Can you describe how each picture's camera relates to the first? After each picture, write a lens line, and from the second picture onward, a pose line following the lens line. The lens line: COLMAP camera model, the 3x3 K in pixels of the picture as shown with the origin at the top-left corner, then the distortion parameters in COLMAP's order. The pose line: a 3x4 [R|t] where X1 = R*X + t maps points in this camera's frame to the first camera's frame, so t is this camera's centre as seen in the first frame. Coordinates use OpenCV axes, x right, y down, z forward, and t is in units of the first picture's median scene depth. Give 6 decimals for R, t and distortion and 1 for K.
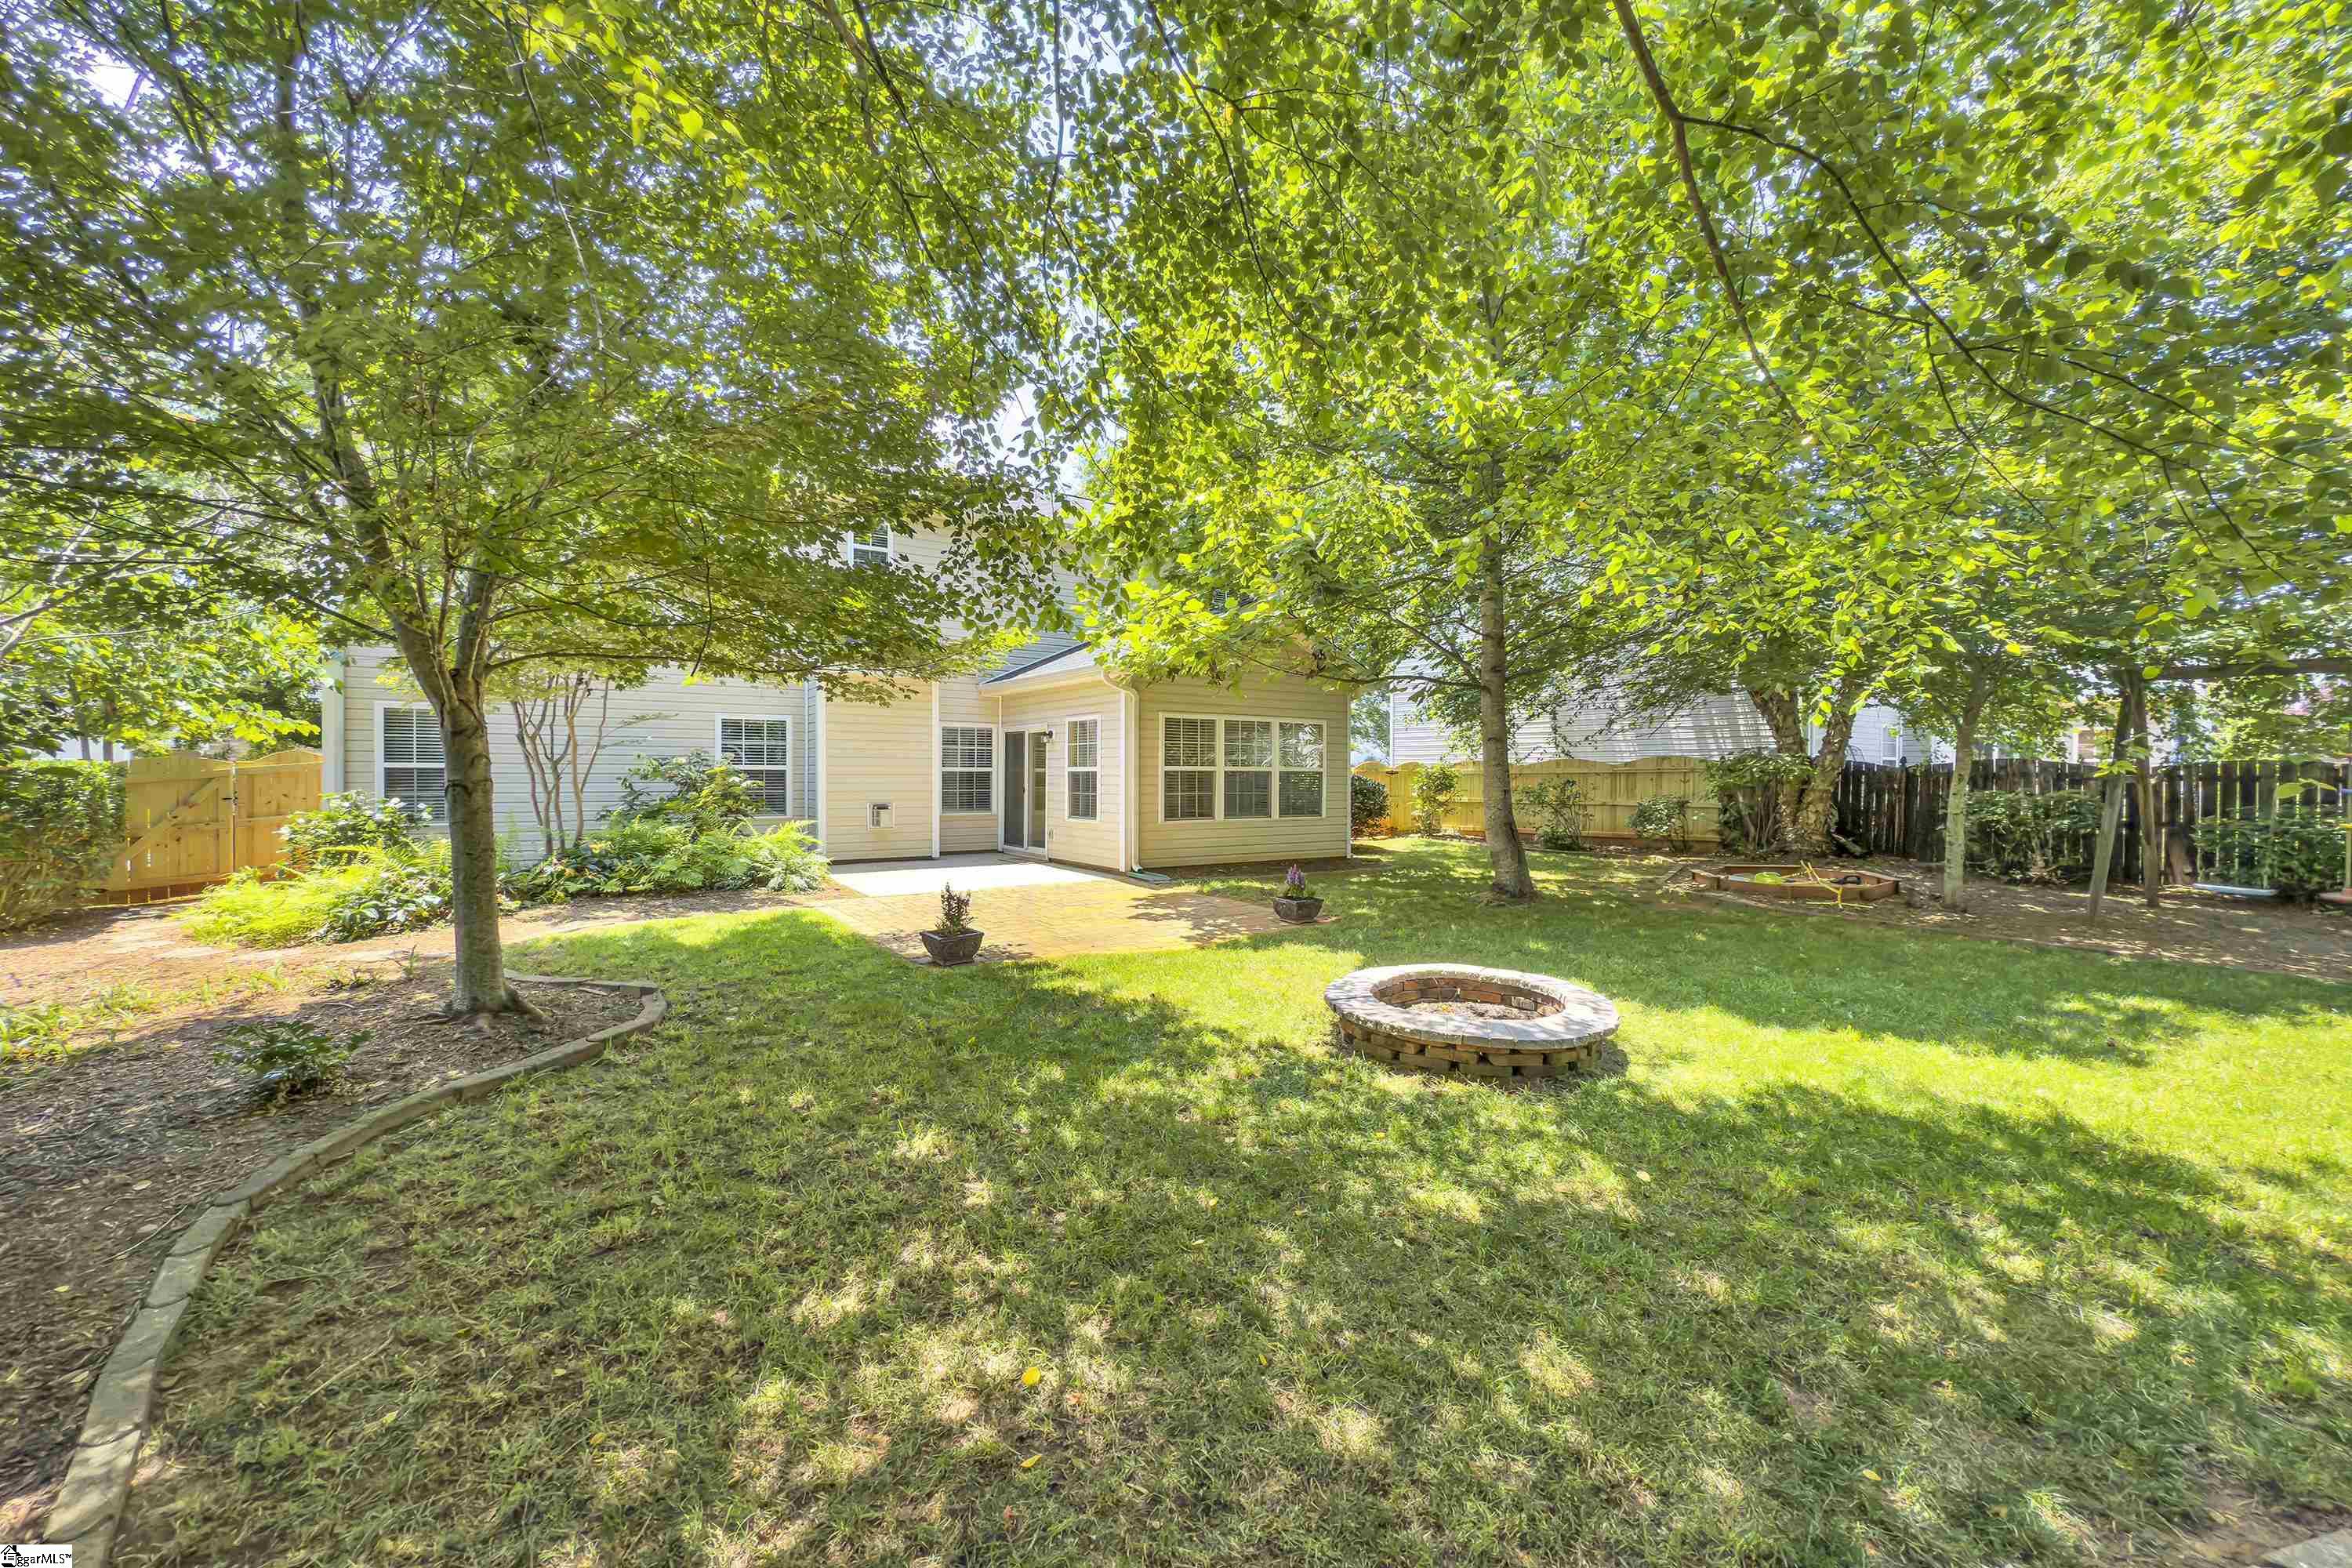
lens RADIAL K [[946.8, 0, 1173.4], [0, 946.8, 786.3], [0, 0, 1]] dist [-0.000244, -0.000002]
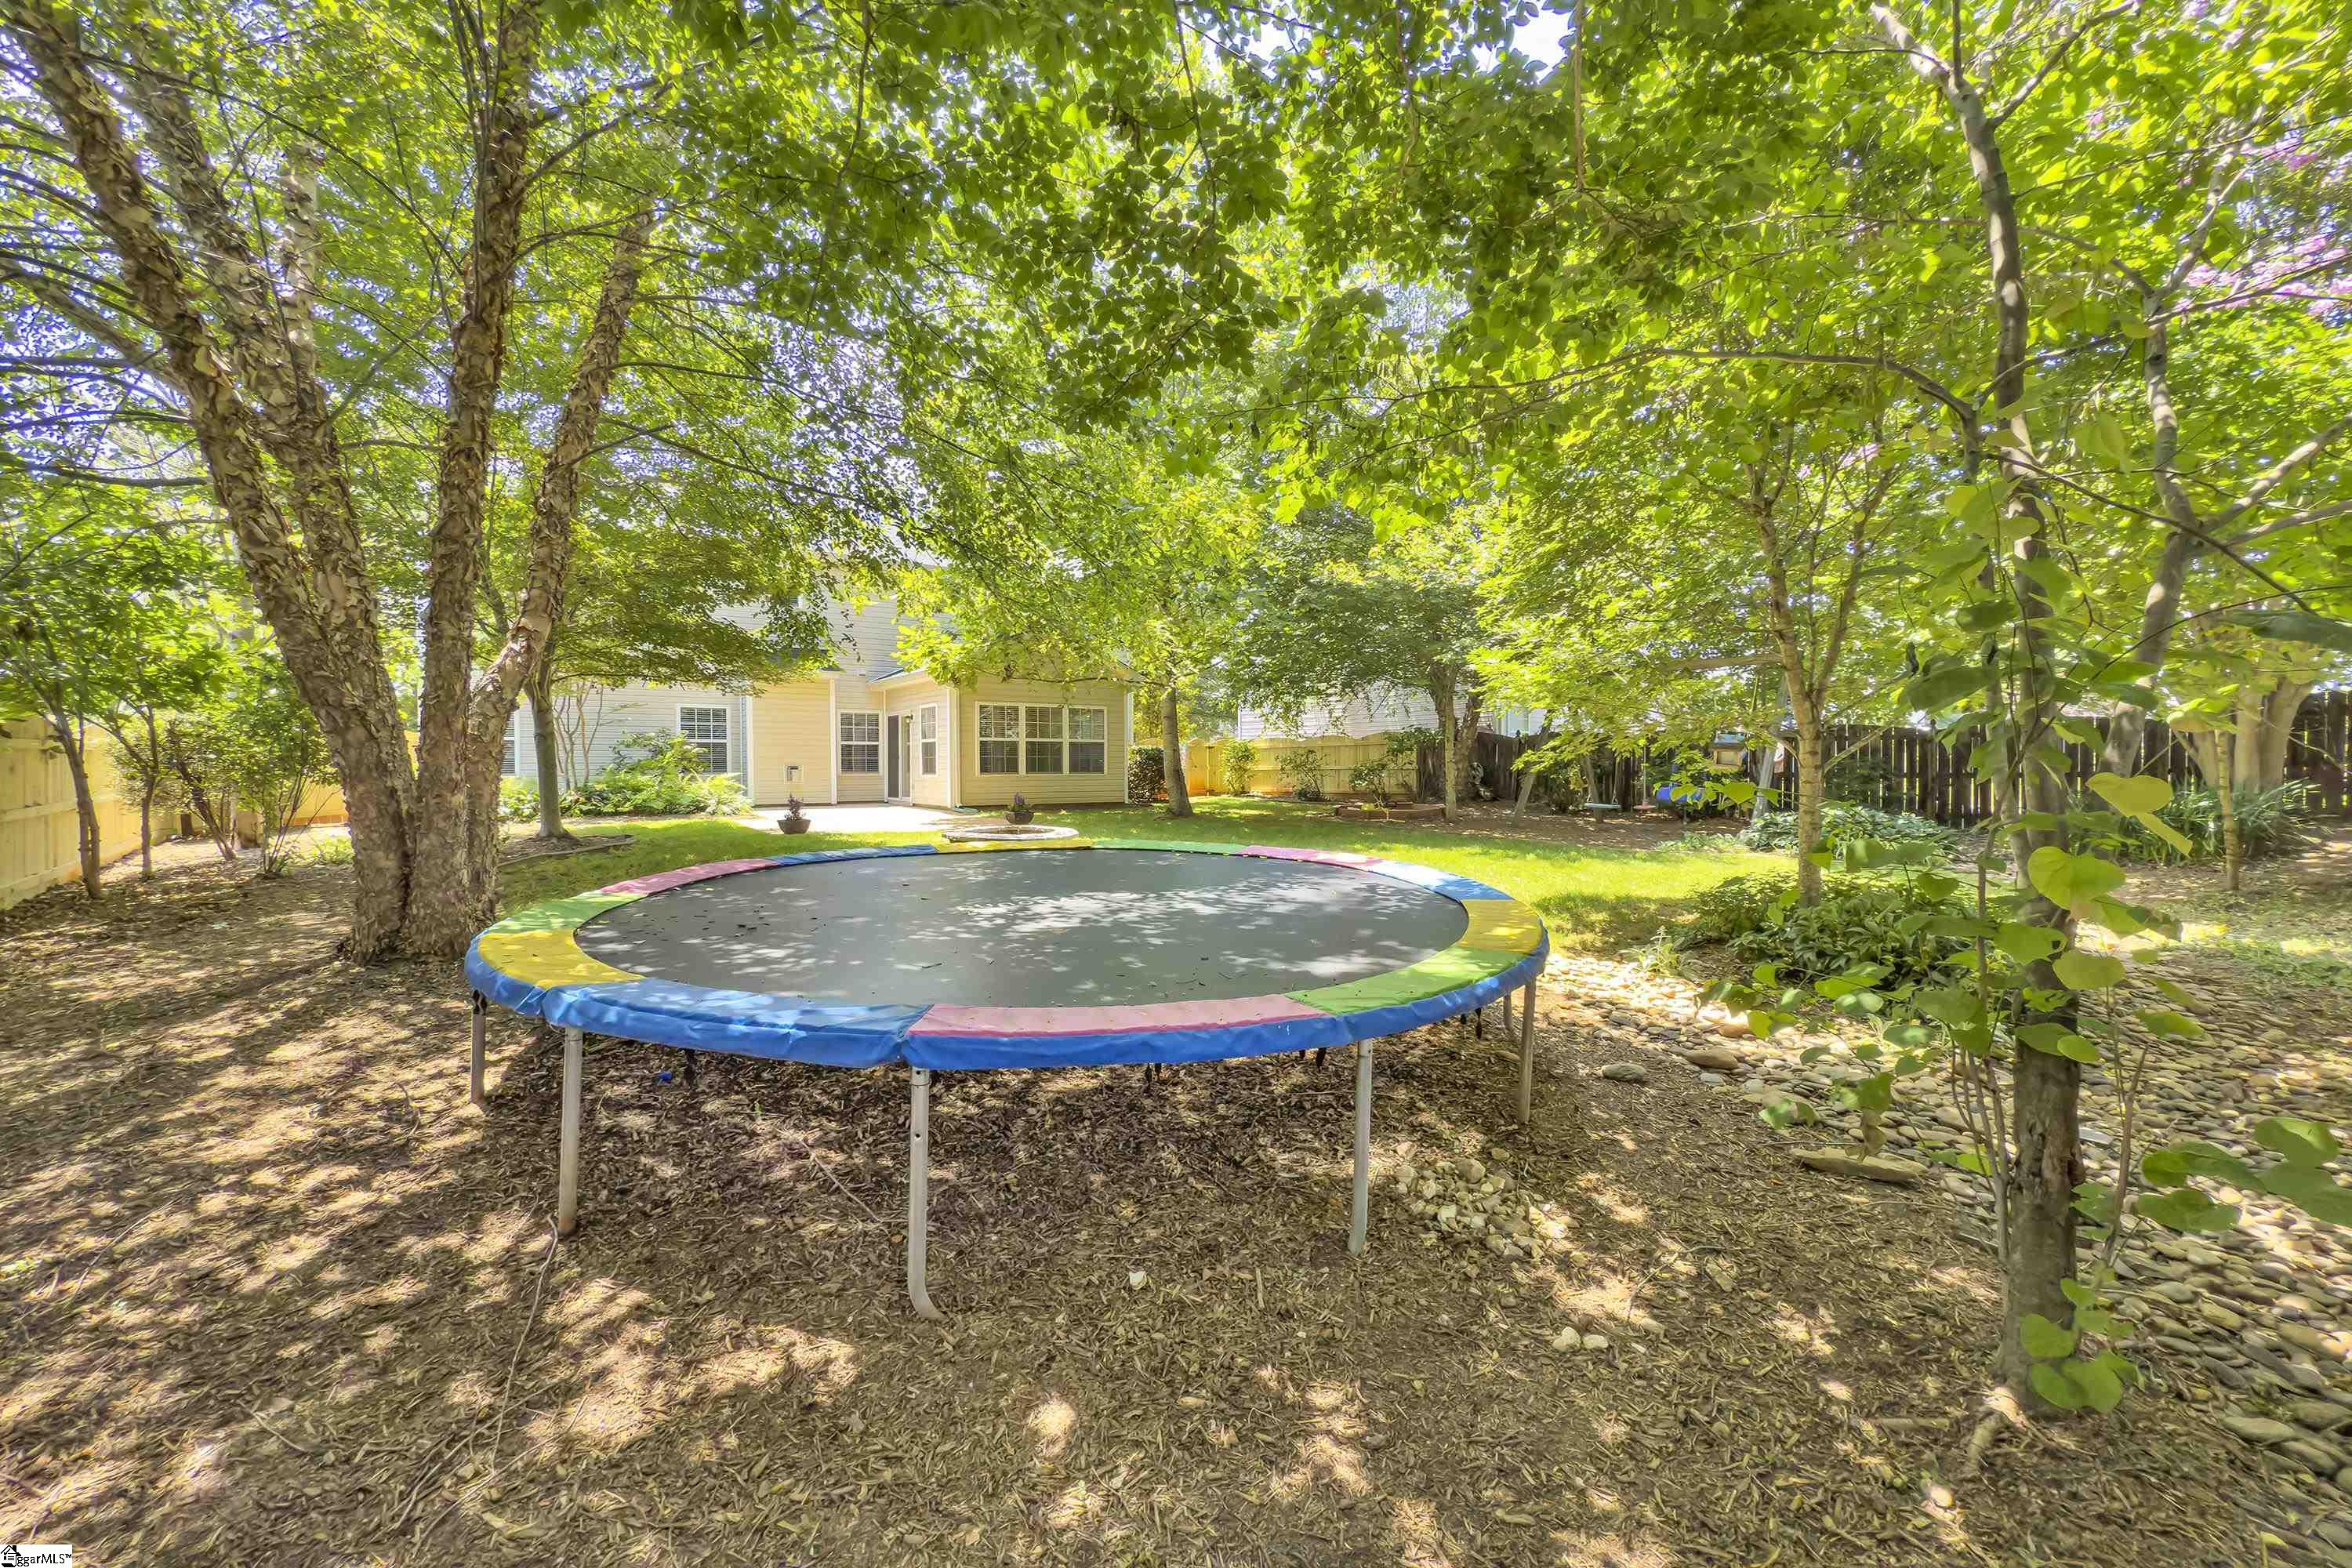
lens RADIAL K [[946.8, 0, 1178.7], [0, 946.8, 779.8], [0, 0, 1]] dist [-0.000244, -0.000002]
pose [[0.999830, -0.007087, 0.017048, 0.267057], [0.007018, 0.999967, 0.004120, 0.039931], [-0.017077, -0.003999, 0.999846, -0.477075]]
